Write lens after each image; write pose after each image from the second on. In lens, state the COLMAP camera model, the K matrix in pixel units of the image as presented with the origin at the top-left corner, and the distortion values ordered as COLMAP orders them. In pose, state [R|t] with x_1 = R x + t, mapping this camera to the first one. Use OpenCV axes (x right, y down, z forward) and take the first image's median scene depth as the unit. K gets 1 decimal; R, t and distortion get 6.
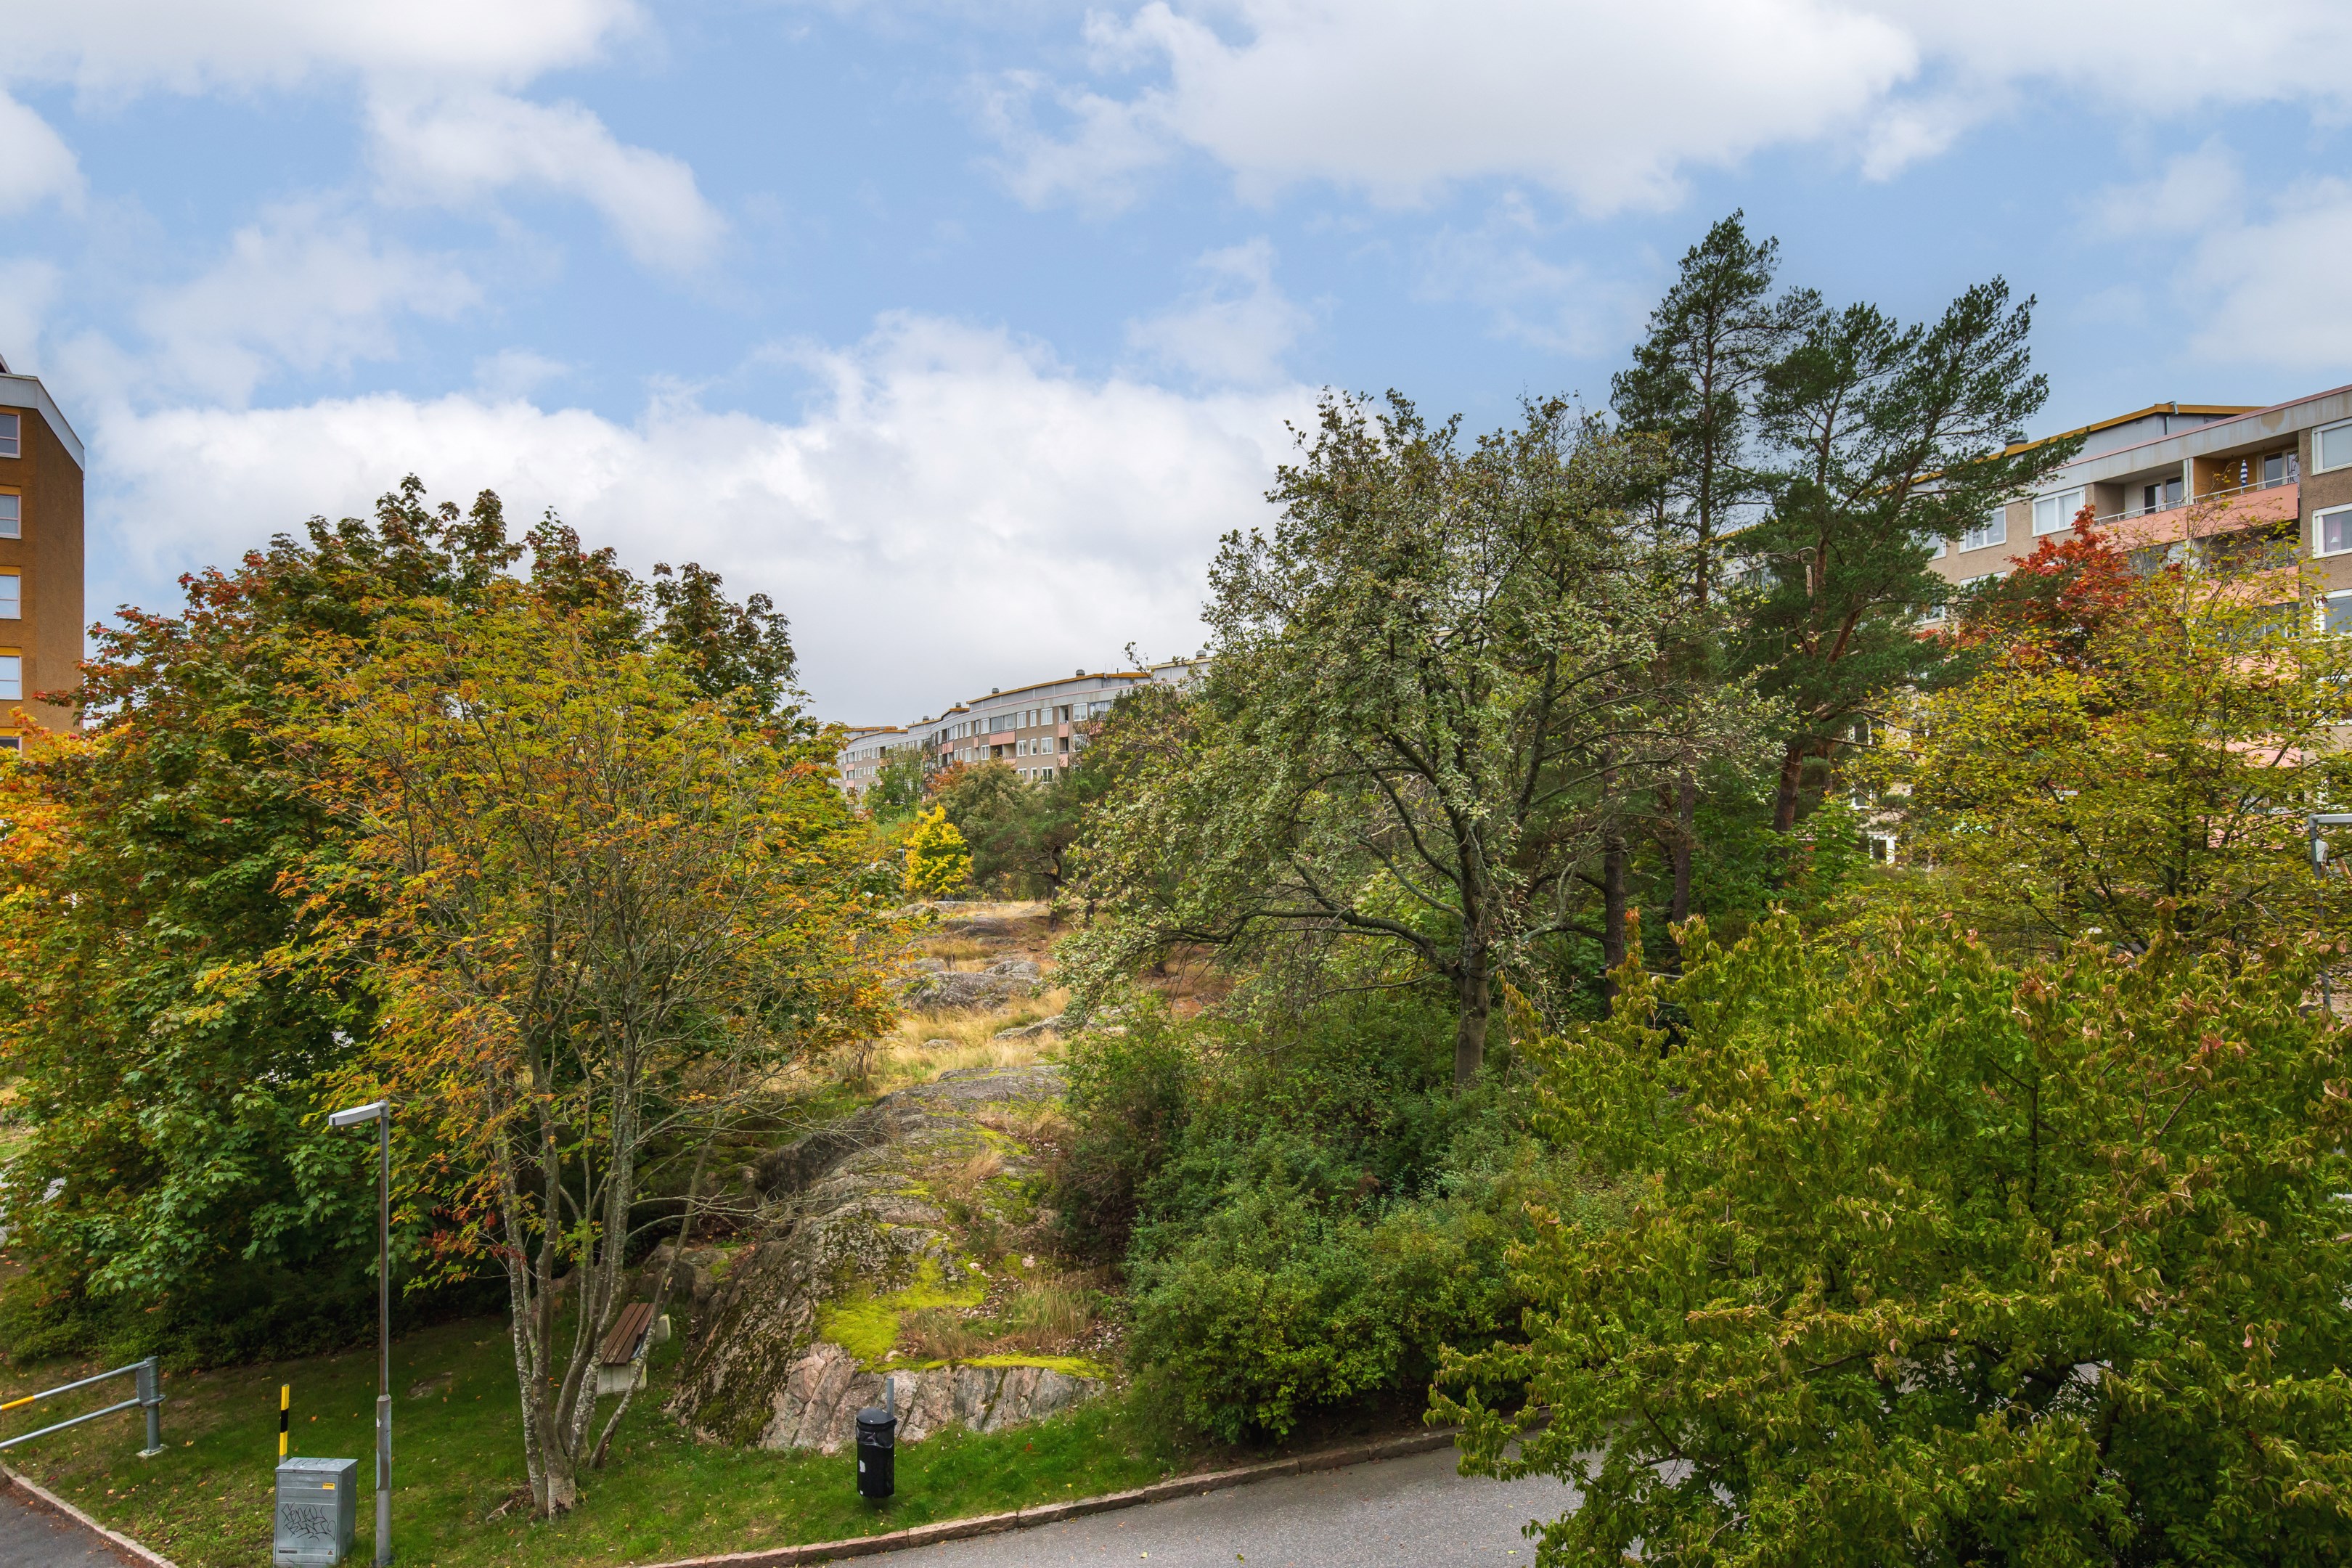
lens RADIAL K [[1347.0, 0, 1178.2], [0, 1347.0, 784.7], [0, 0, 1]] dist [-0.009634, 0.007352]
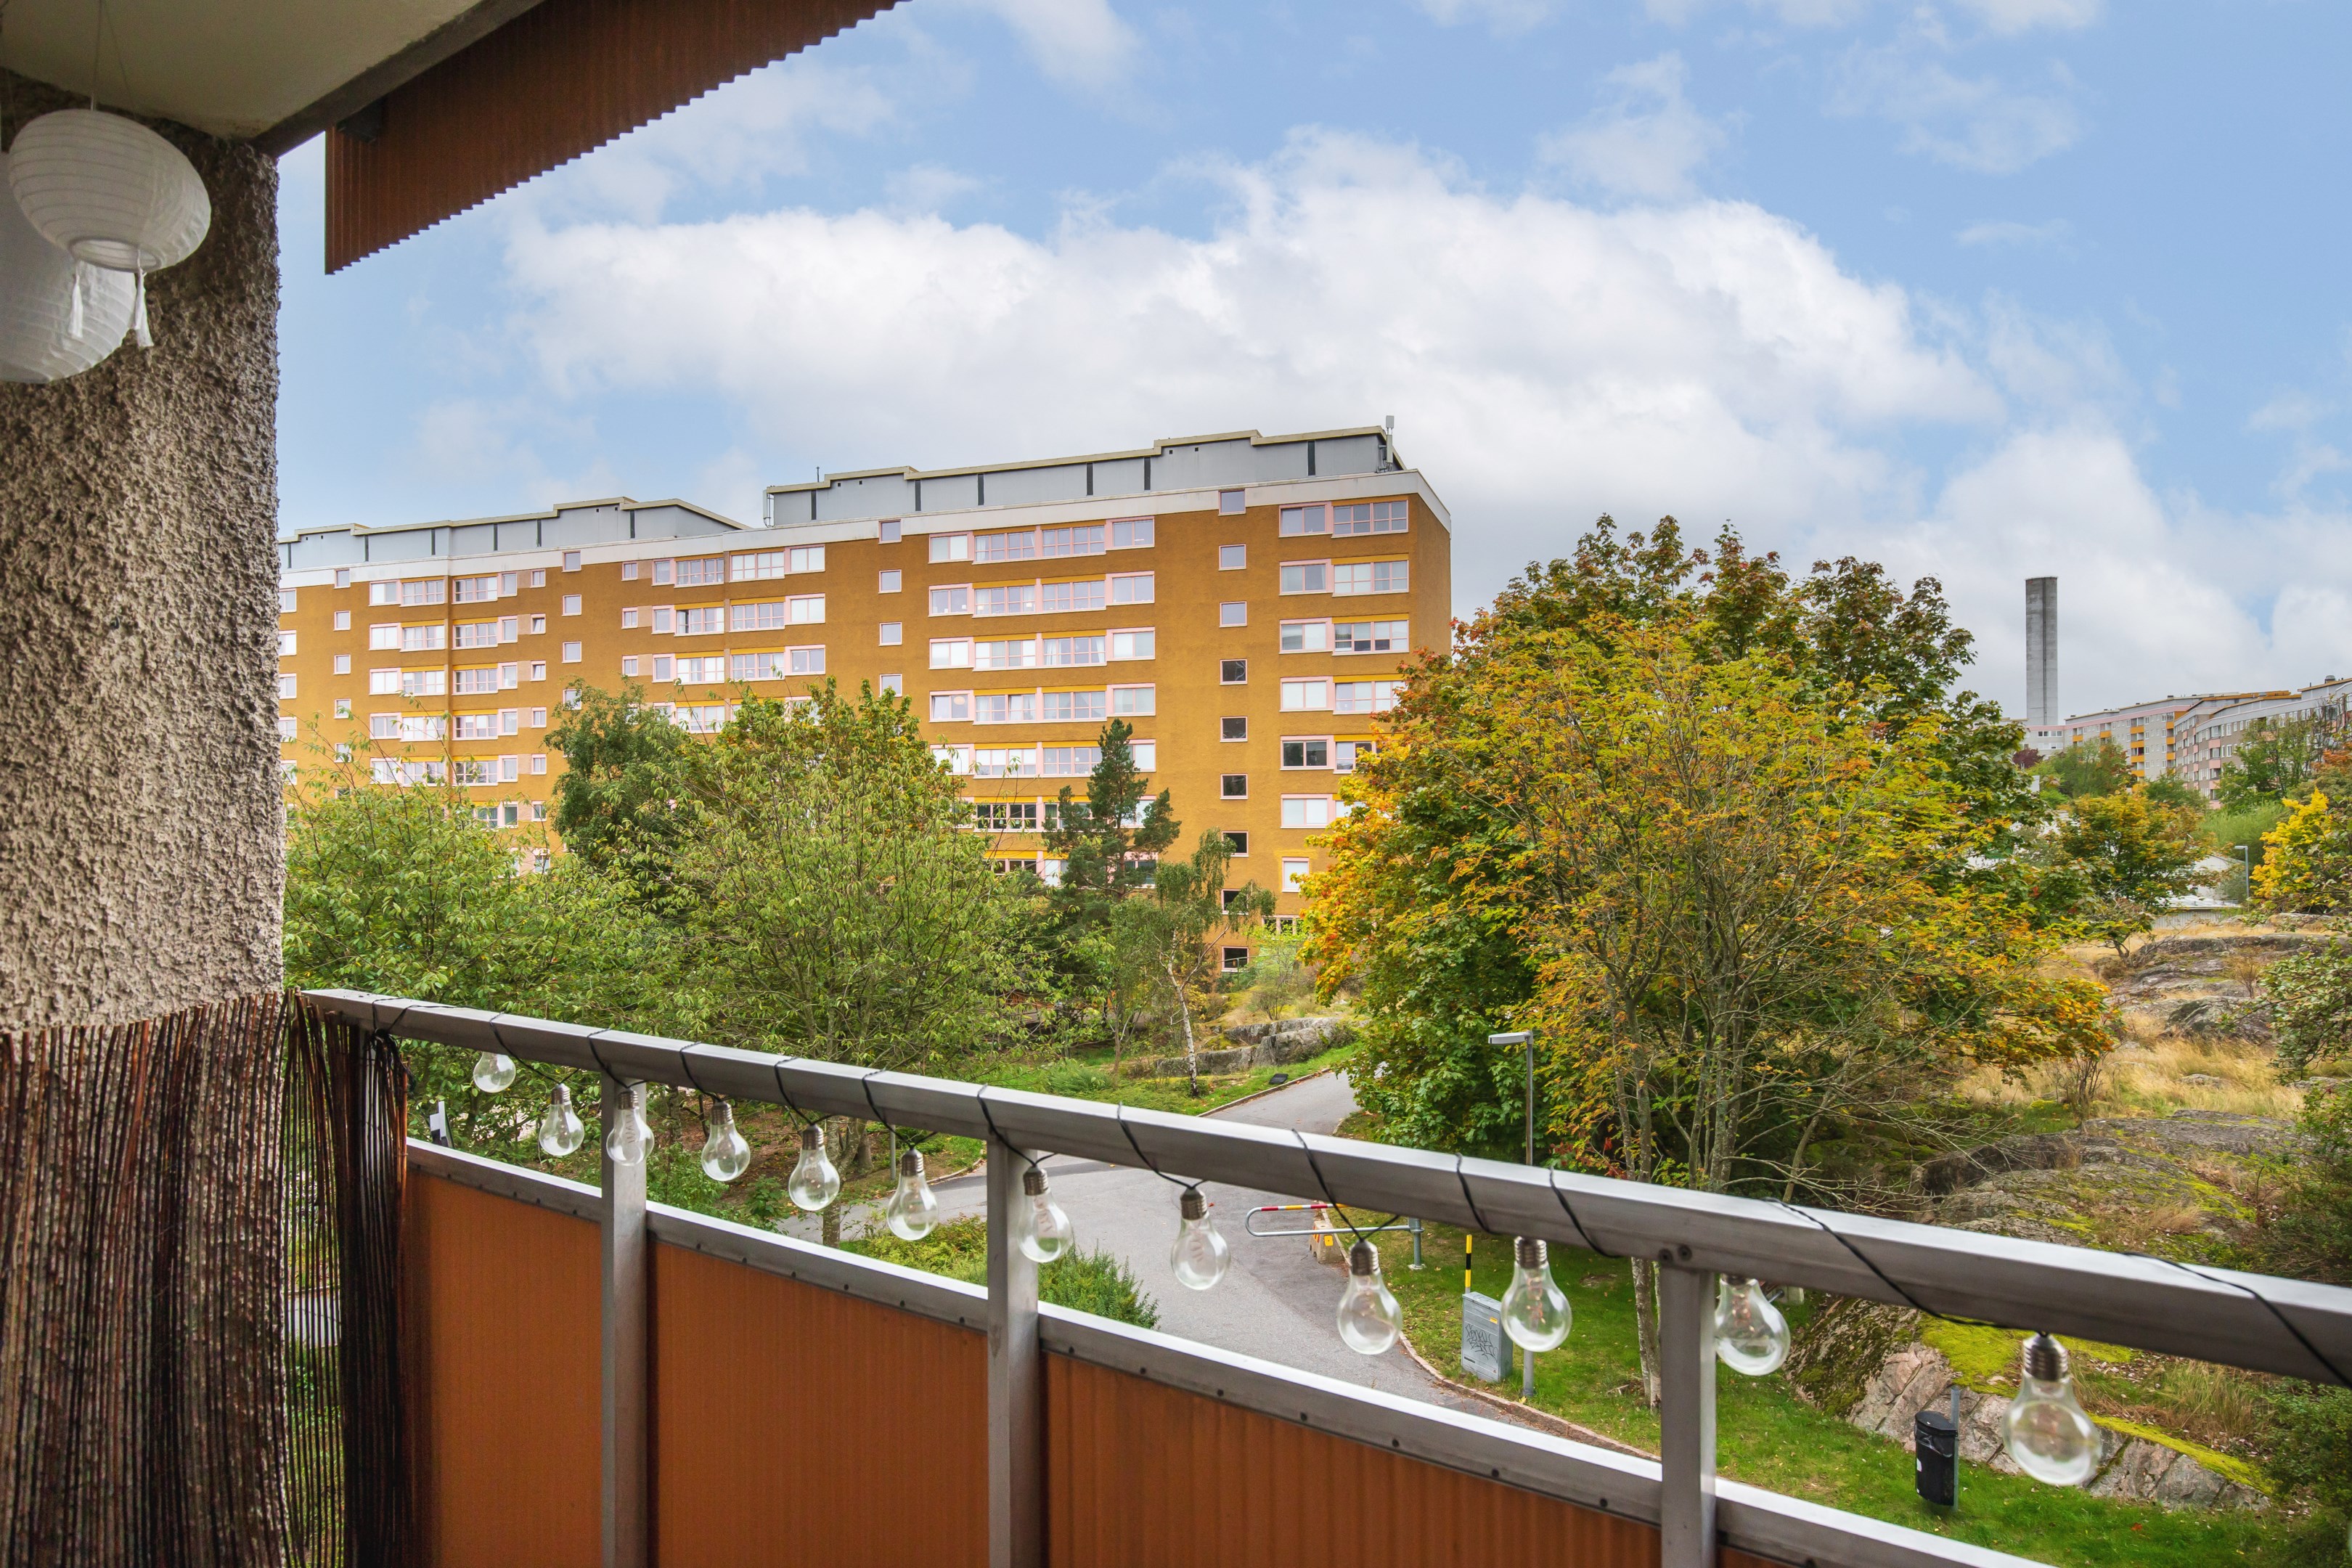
lens RADIAL K [[1347.0, 0, 1169.3], [0, 1347.0, 783.2], [0, 0, 1]] dist [-0.009634, 0.007352]
pose [[0.610447, -0.003086, -0.792051, 0.134477], [0.011615, 0.999920, 0.005056, -0.005680], [0.791972, -0.012286, 0.610434, -0.025374]]
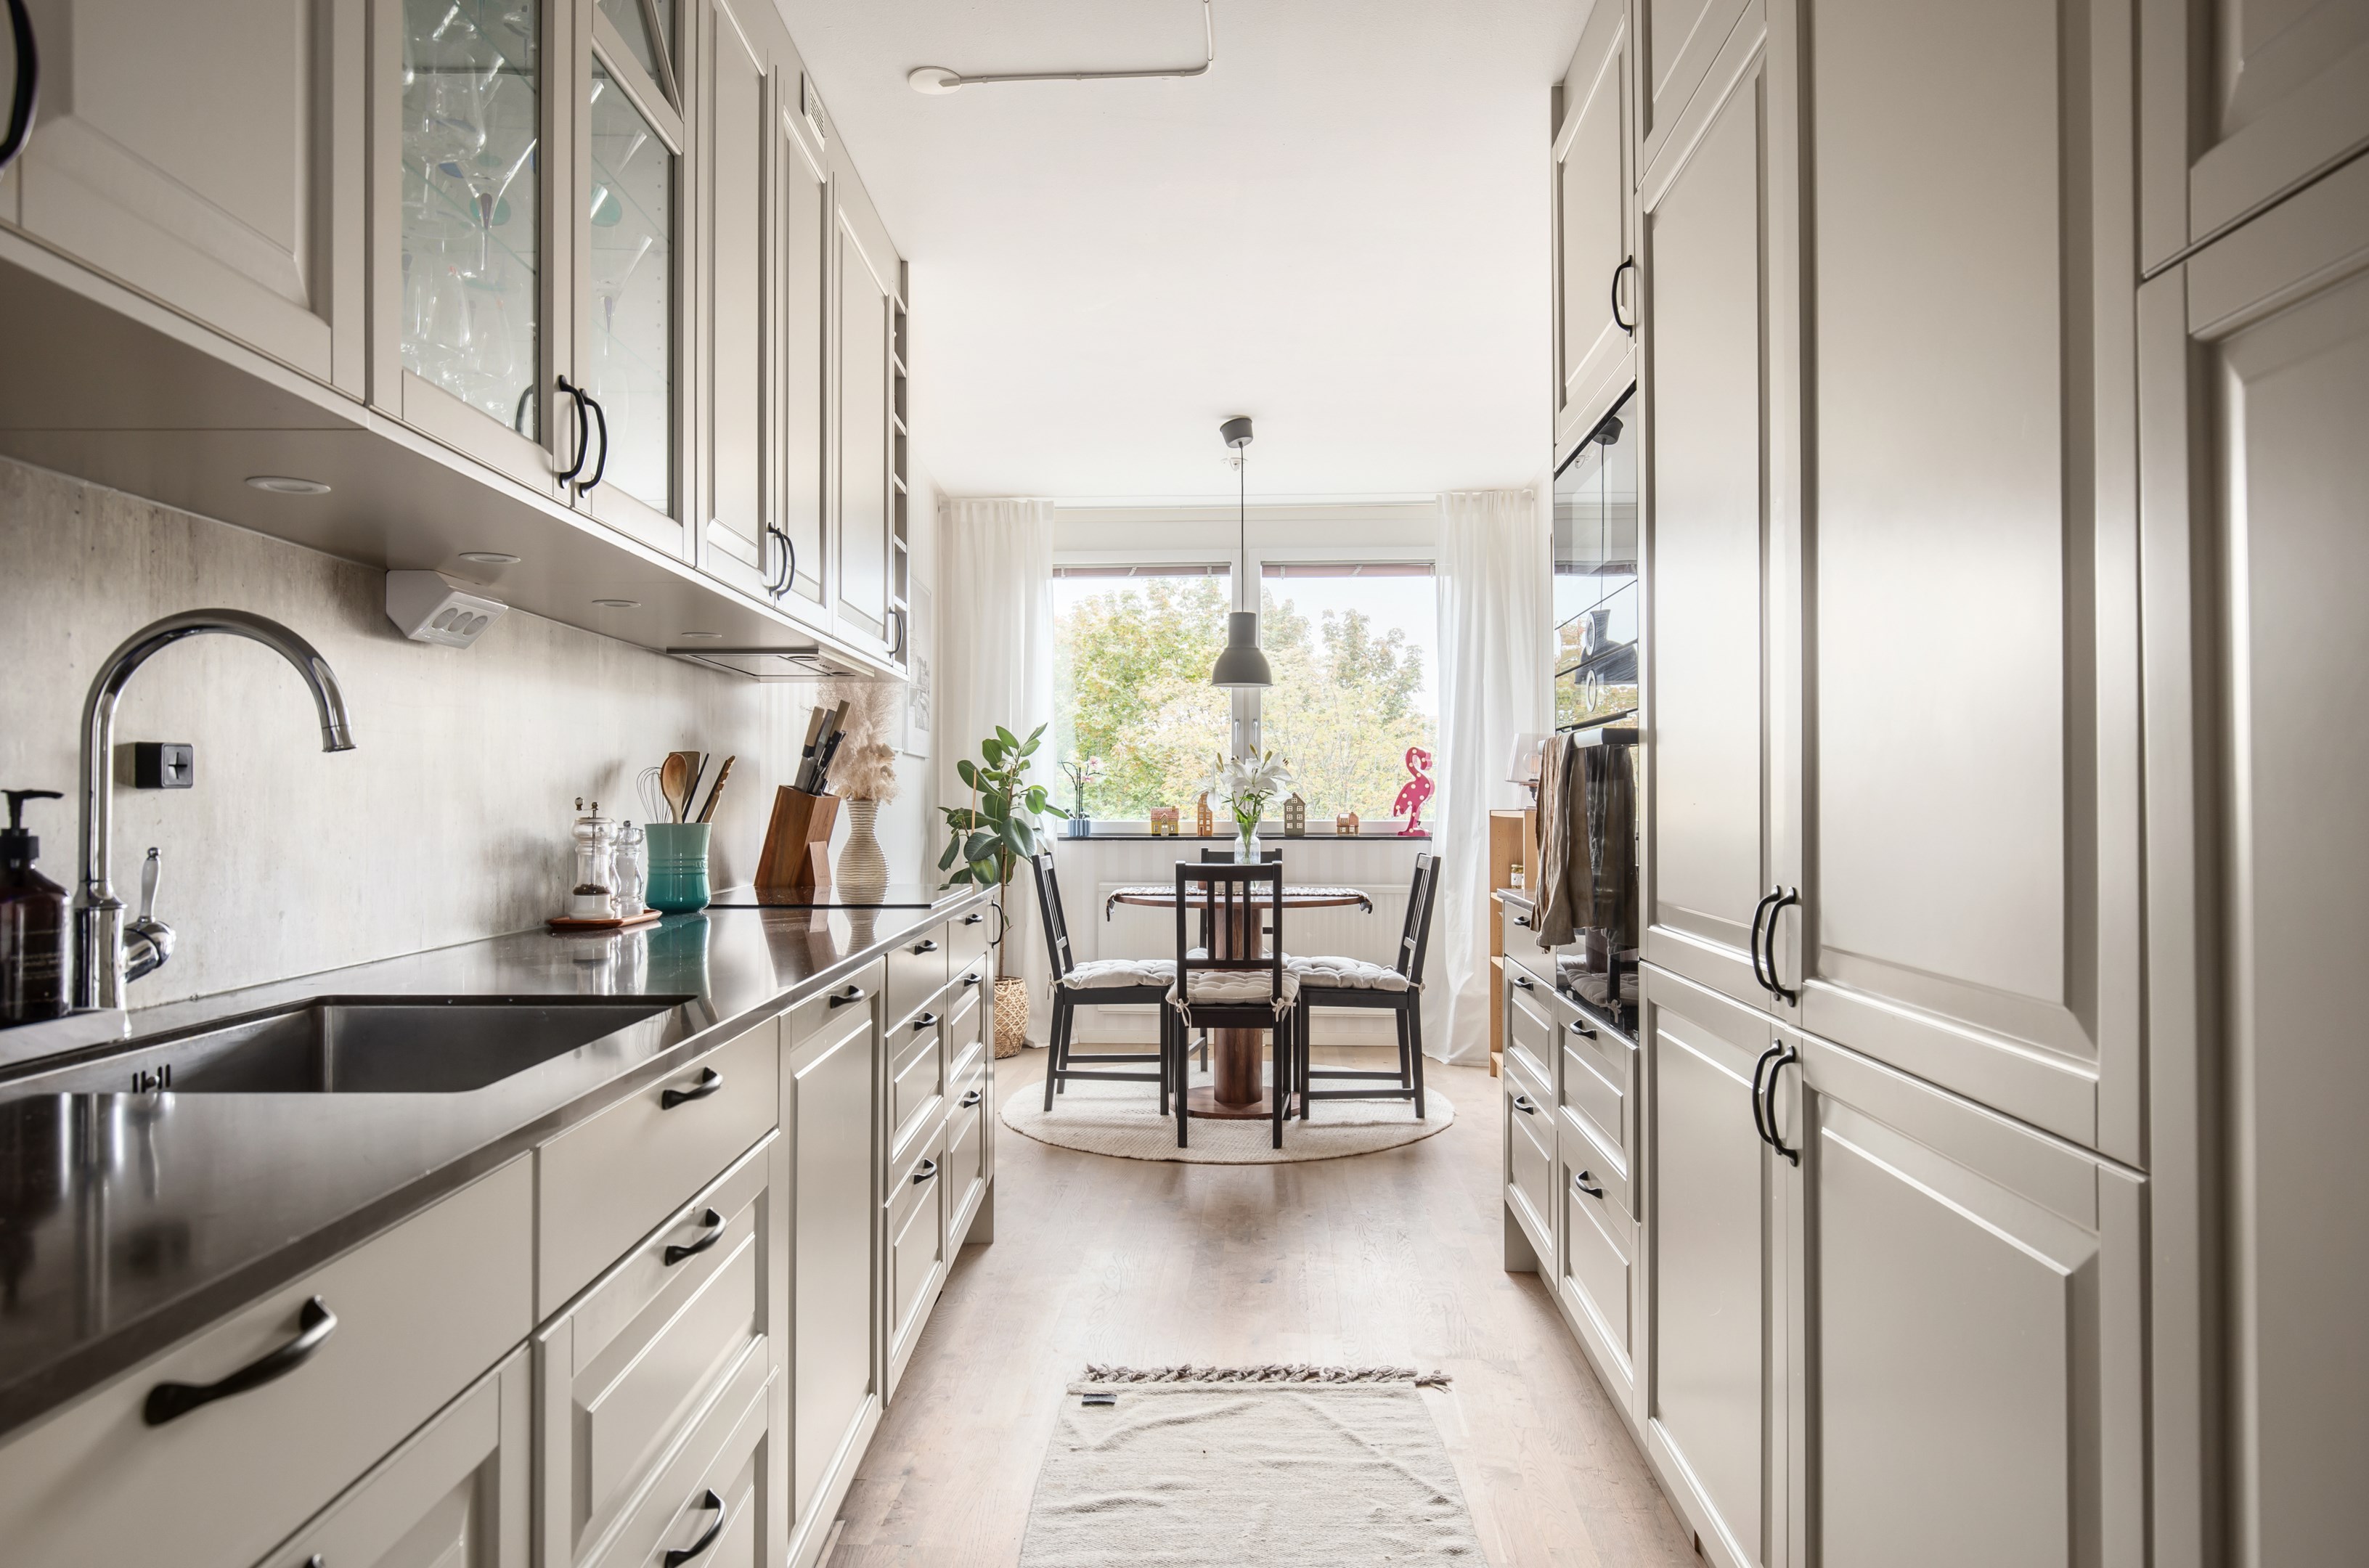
lens RADIAL K [[1404.8, 0, 1190.8], [0, 1404.8, 786.5], [0, 0, 1]] dist [0.001713, -0.000106]
pose [[0.924984, 0.006090, -0.379957, 0.030292], [-0.003464, 0.999965, 0.007595, 0.003732], [0.379990, -0.005709, 0.924973, -0.390184]]
